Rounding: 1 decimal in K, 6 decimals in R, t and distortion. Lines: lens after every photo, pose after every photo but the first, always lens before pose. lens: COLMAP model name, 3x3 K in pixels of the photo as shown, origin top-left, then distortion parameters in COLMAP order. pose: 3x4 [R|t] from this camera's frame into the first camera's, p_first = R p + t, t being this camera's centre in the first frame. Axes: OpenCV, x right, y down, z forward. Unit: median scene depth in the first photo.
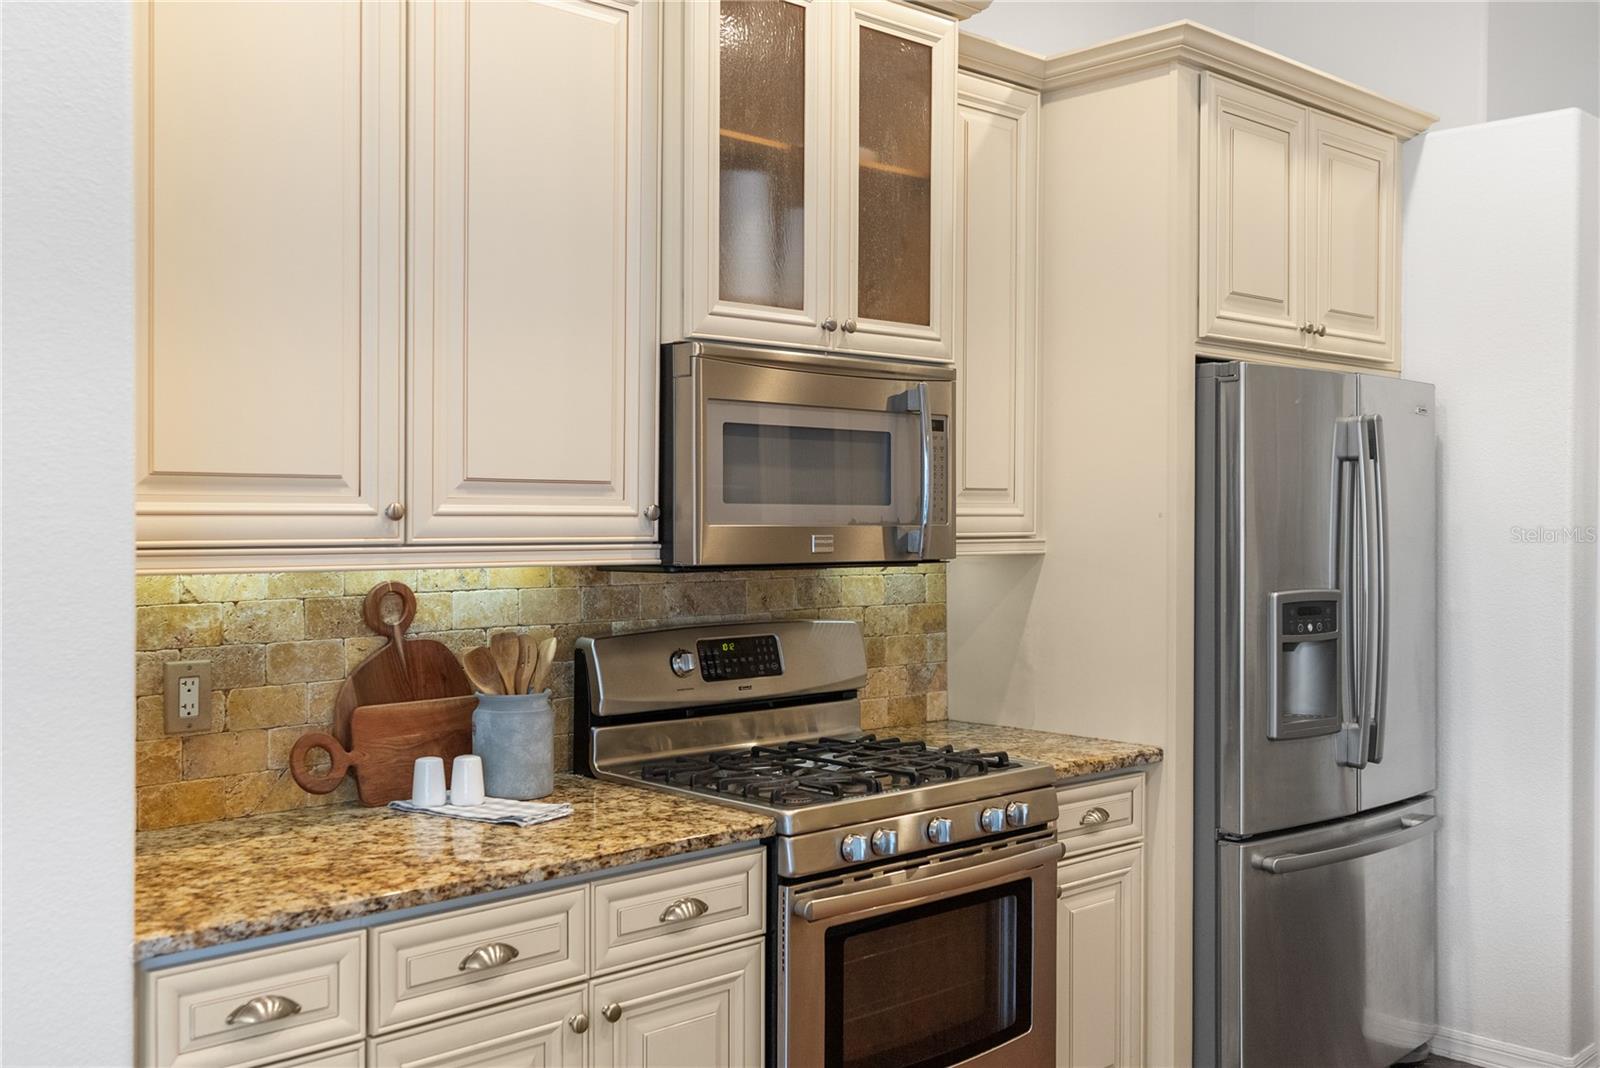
lens RADIAL K [[1555.0, 0, 800.0], [0, 1555.0, 534.0], [0, 0, 1]] dist [0.008110, -0.001727]
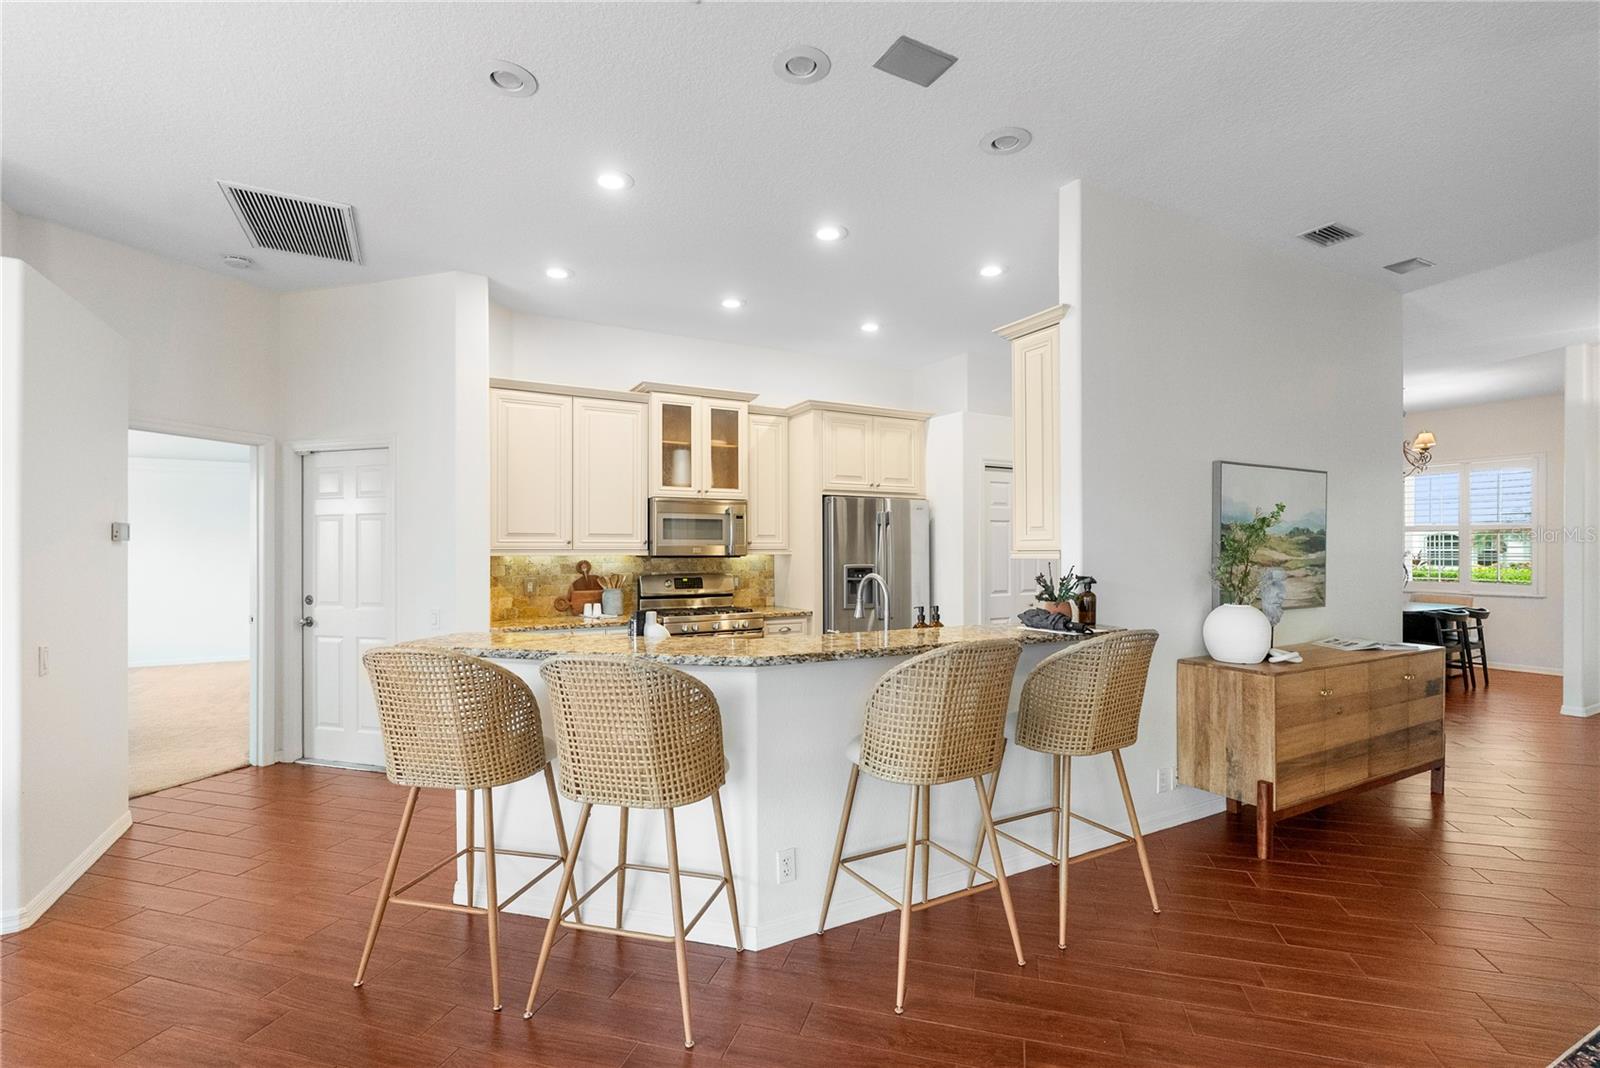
lens RADIAL K [[722.9, 0, 801.1], [0, 722.9, 549.1], [0, 0, 1]] dist [-0.023048, 0.000131]
pose [[0.970349, -0.007938, -0.241578, 0.668385], [0.003977, 0.999850, -0.016879, 0.033403], [0.241676, 0.015418, 0.970235, -0.603470]]
